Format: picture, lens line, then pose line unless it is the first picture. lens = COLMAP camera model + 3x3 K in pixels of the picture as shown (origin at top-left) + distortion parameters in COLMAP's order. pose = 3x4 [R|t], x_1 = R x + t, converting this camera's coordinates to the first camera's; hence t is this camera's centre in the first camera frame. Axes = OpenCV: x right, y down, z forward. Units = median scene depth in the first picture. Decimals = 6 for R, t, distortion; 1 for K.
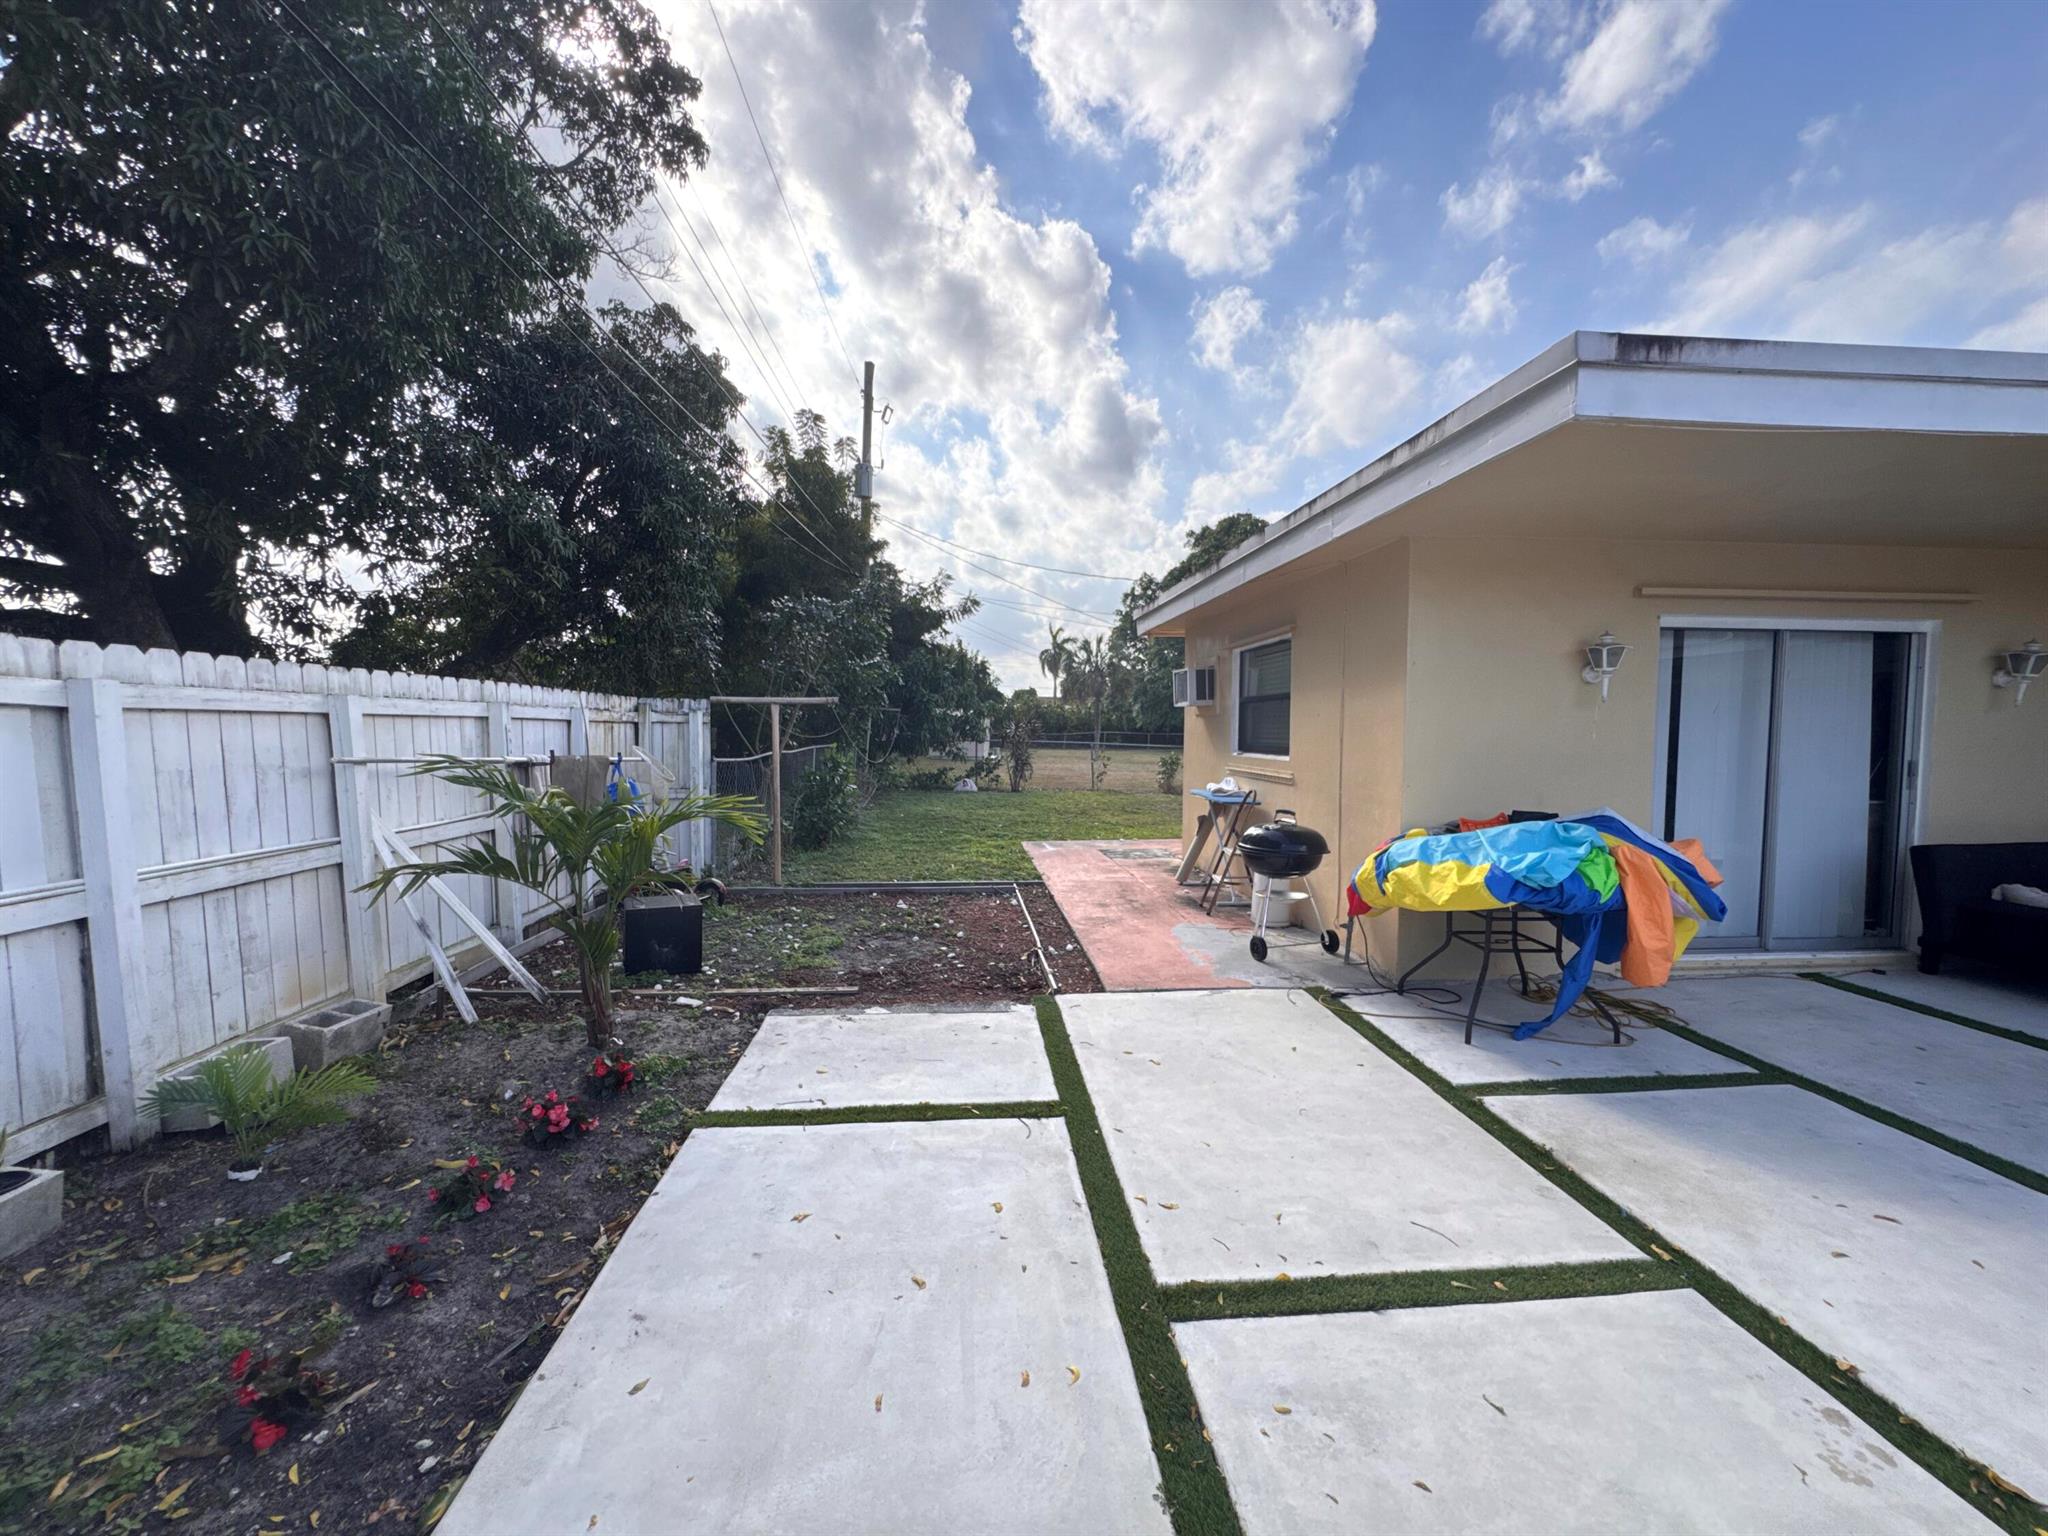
lens RADIAL K [[818.2, 0, 1024.7], [0, 818.2, 778.9], [0, 0, 1]] dist [-0.007832, 0.001409]
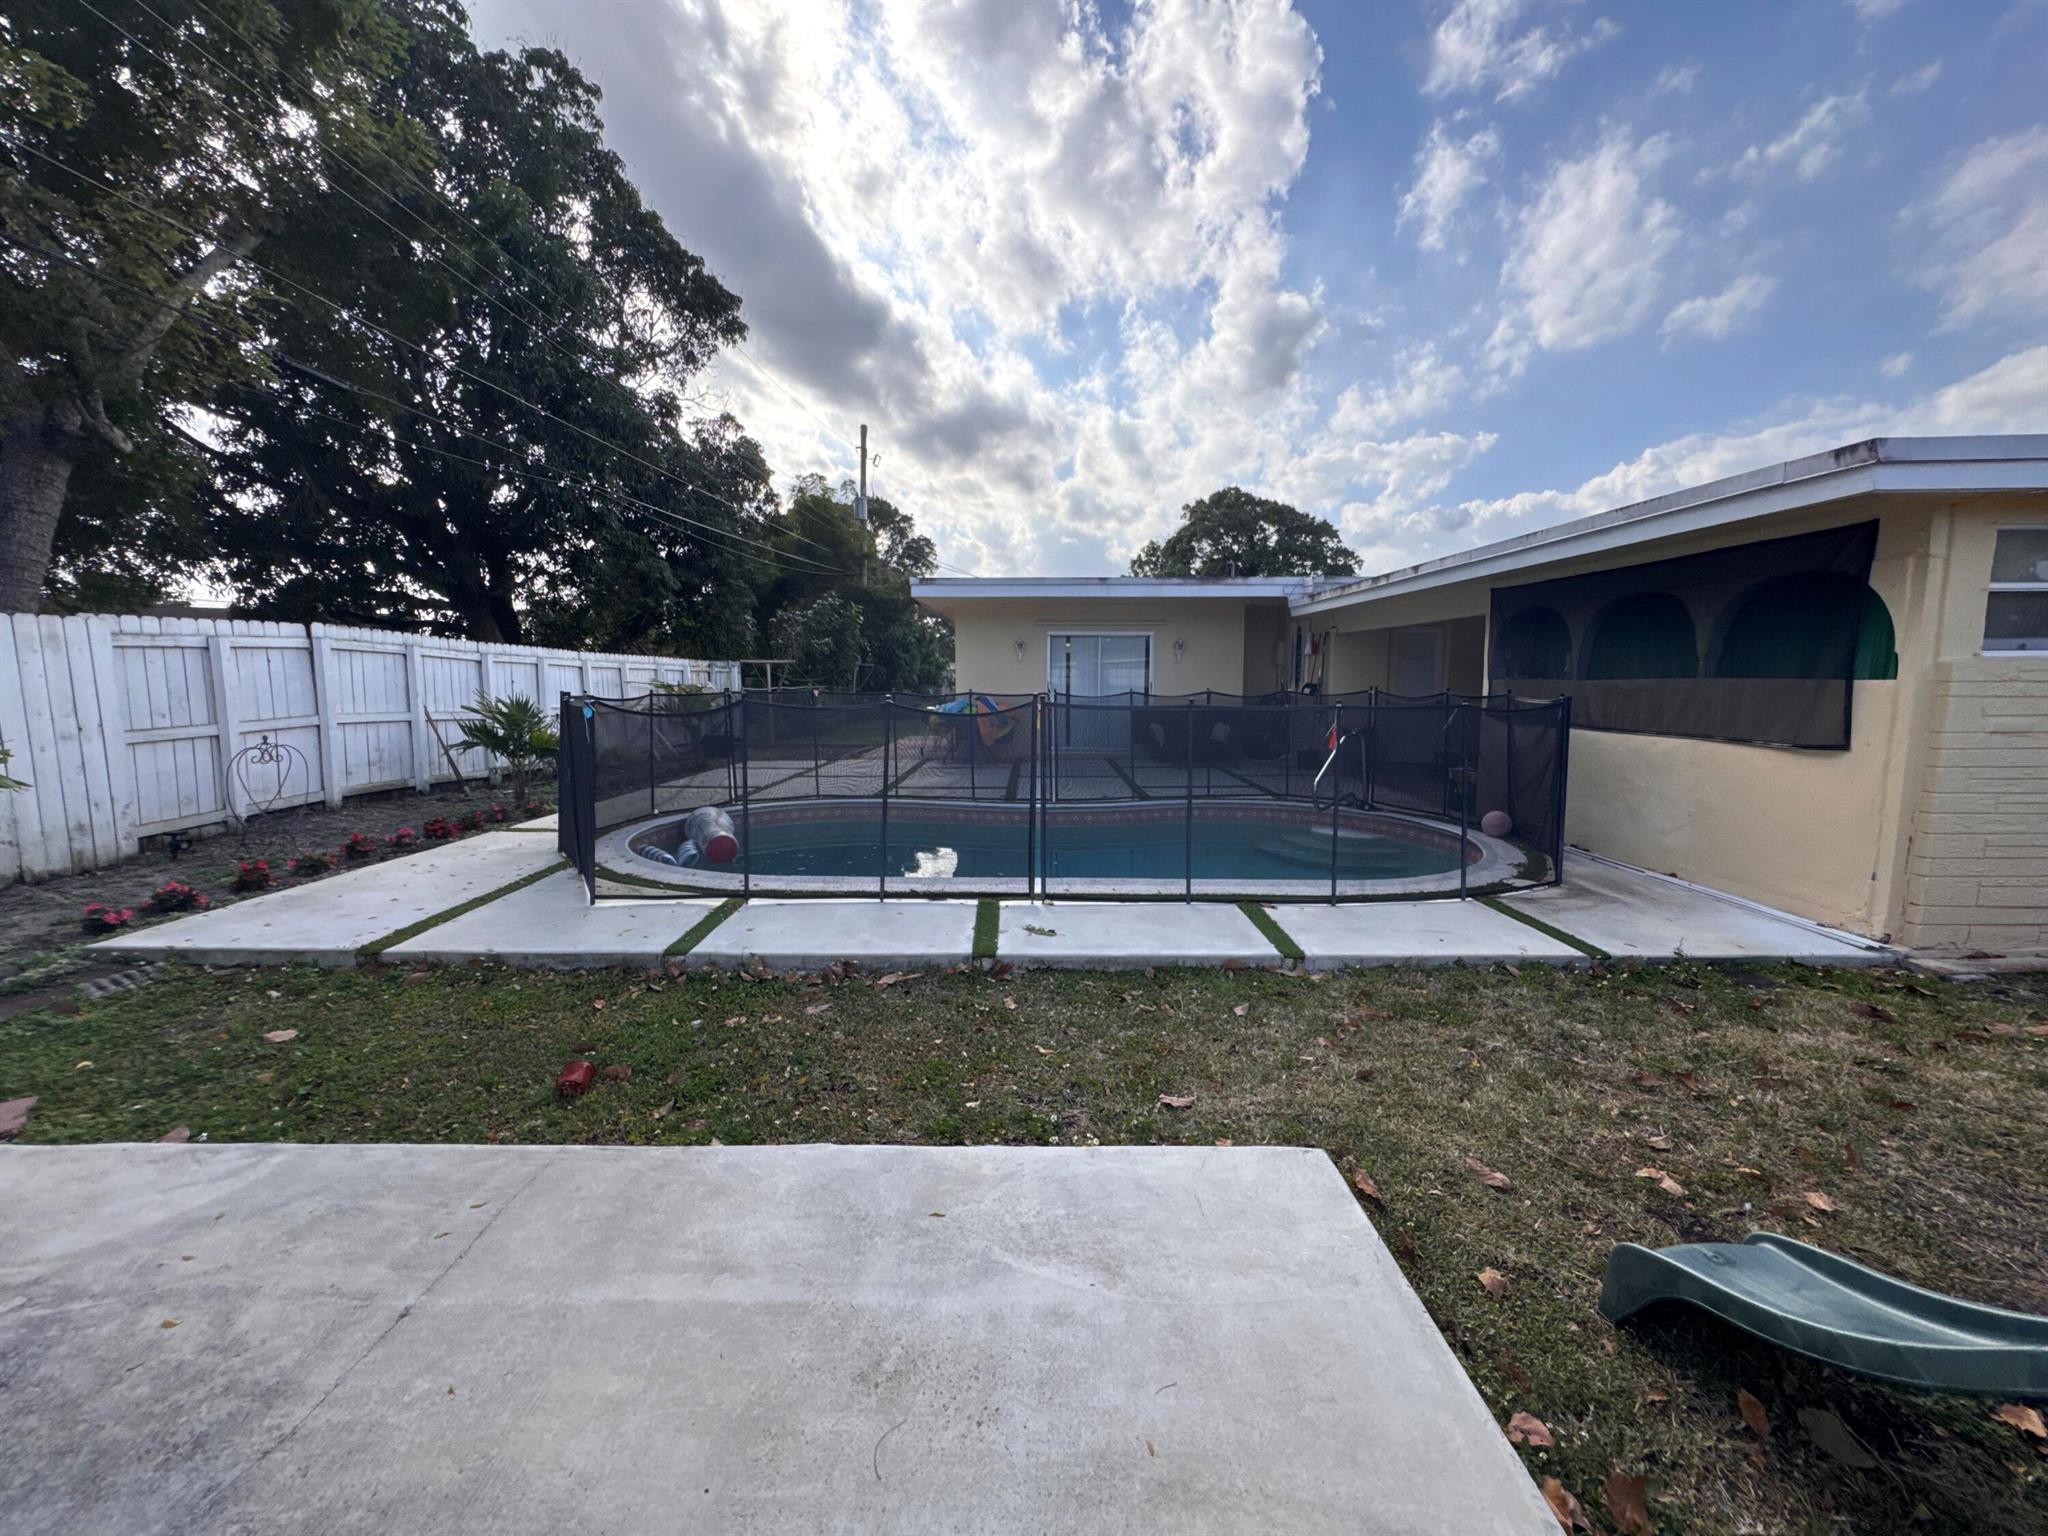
lens RADIAL K [[818.2, 0, 1019.7], [0, 818.2, 763.1], [0, 0, 1]] dist [-0.007832, 0.001409]
pose [[0.995509, -0.000065, -0.094671, 0.024508], [0.003356, 0.999396, 0.034603, 0.004449], [0.094611, -0.034765, 0.994907, -0.048596]]
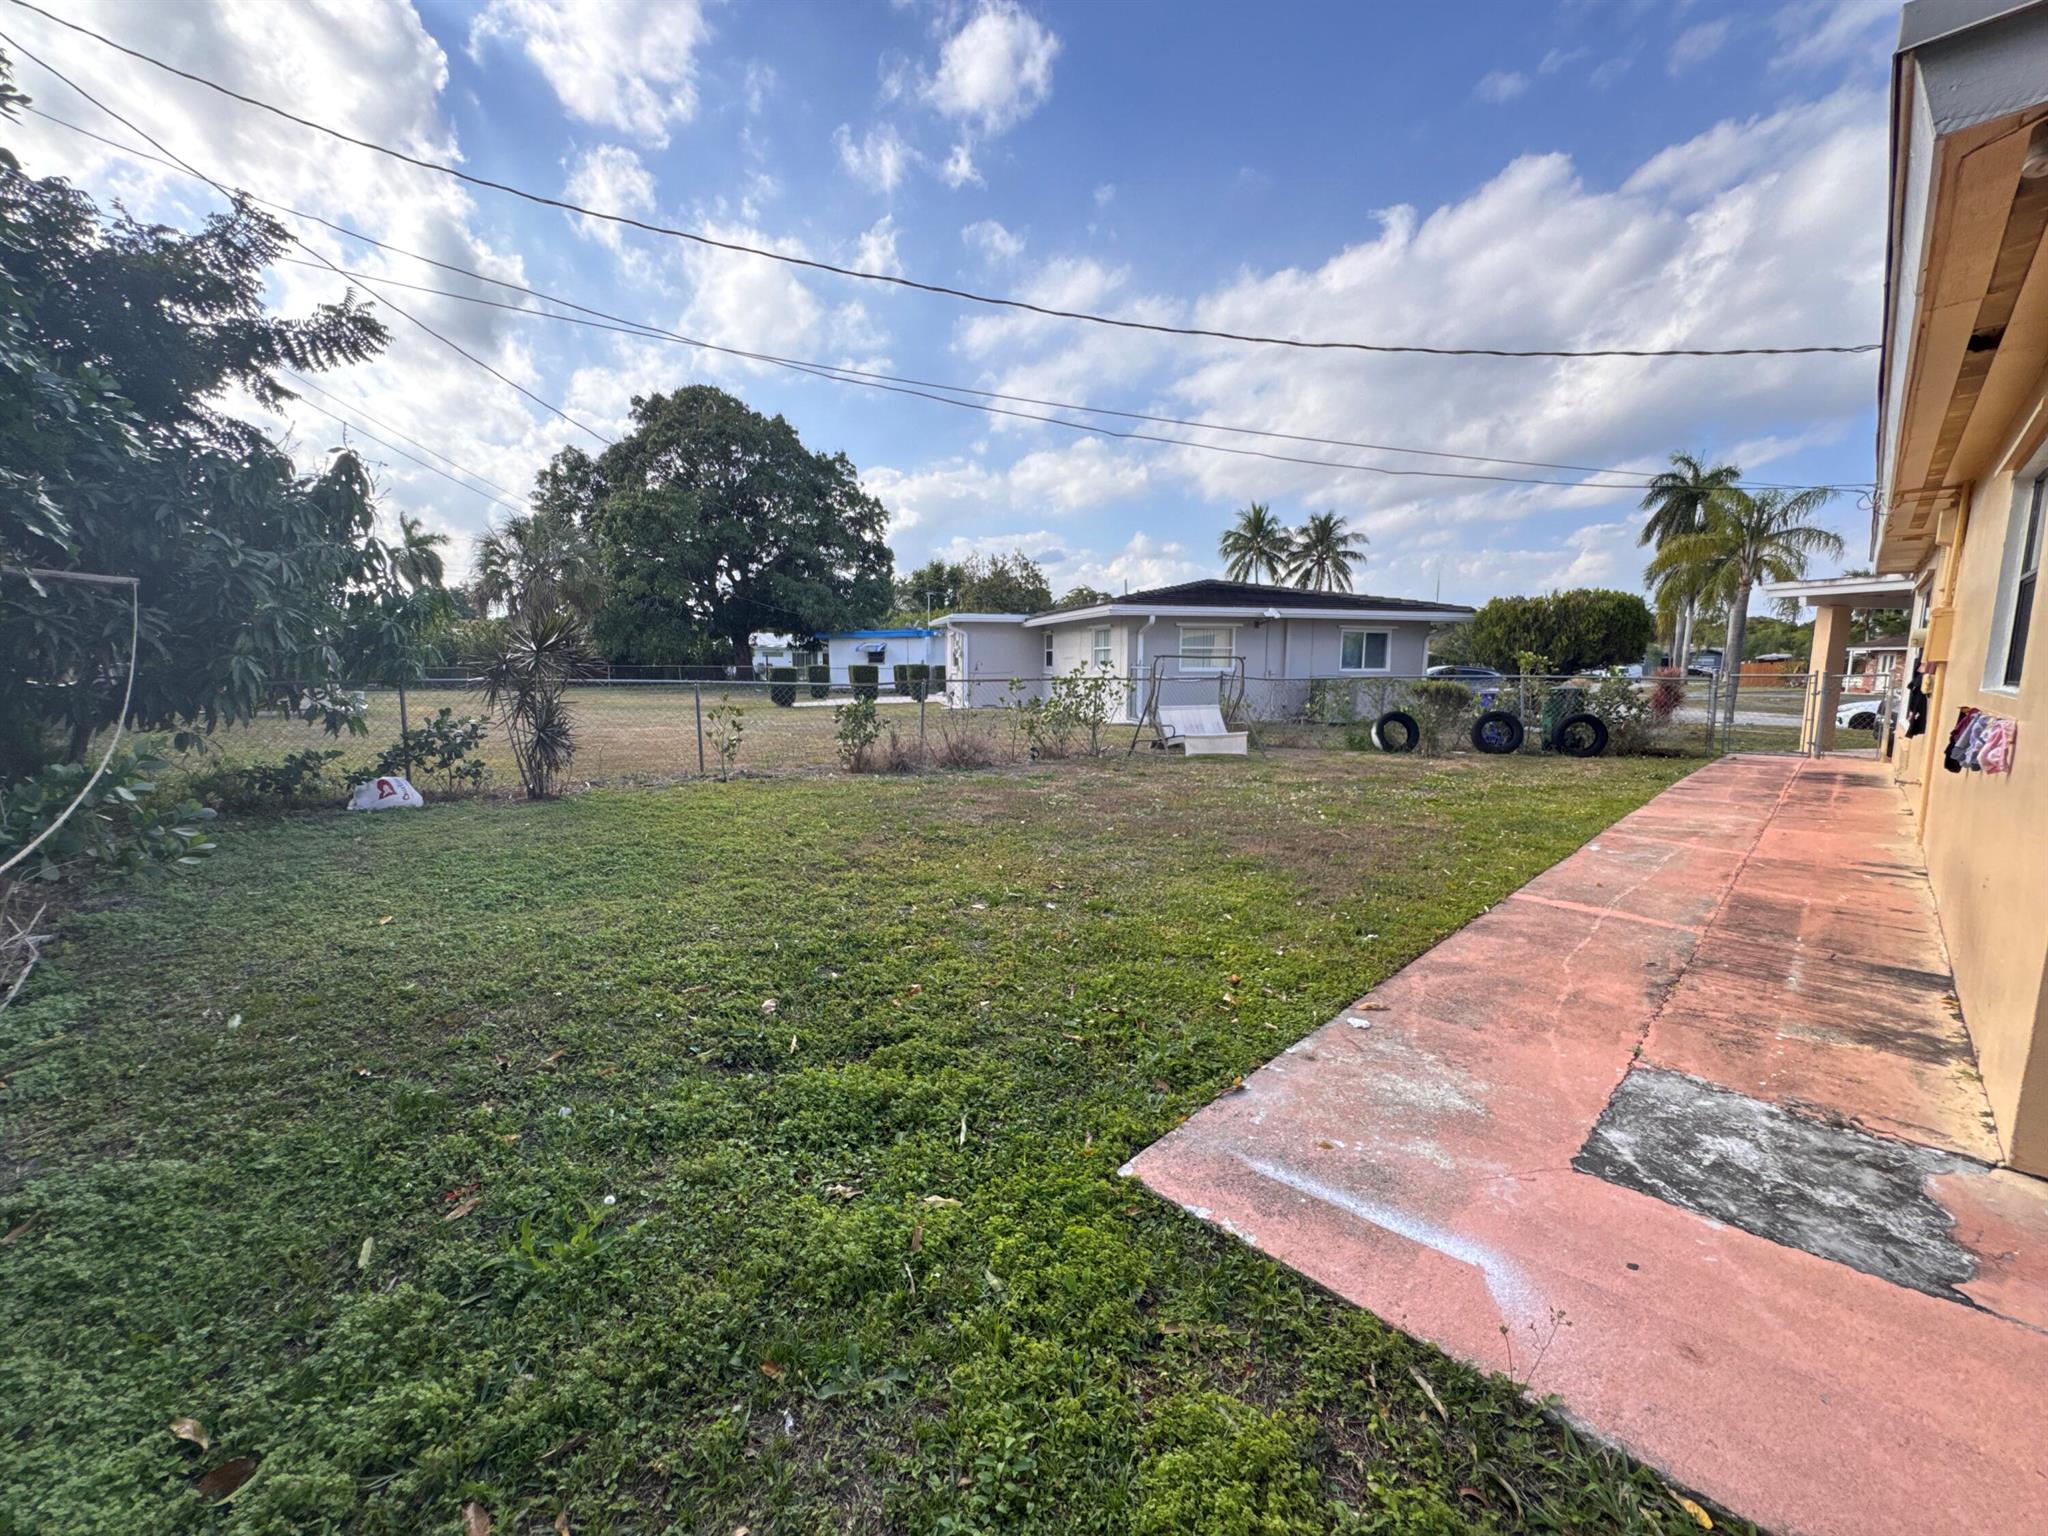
lens RADIAL K [[818.2, 0, 1033.4], [0, 818.2, 749.4], [0, 0, 1]] dist [-0.007832, 0.001409]
pose [[0.765880, -0.073898, 0.638722, -0.008254], [0.041730, 0.996992, 0.065311, -0.002614], [-0.641627, -0.023367, 0.766660, 0.050054]]
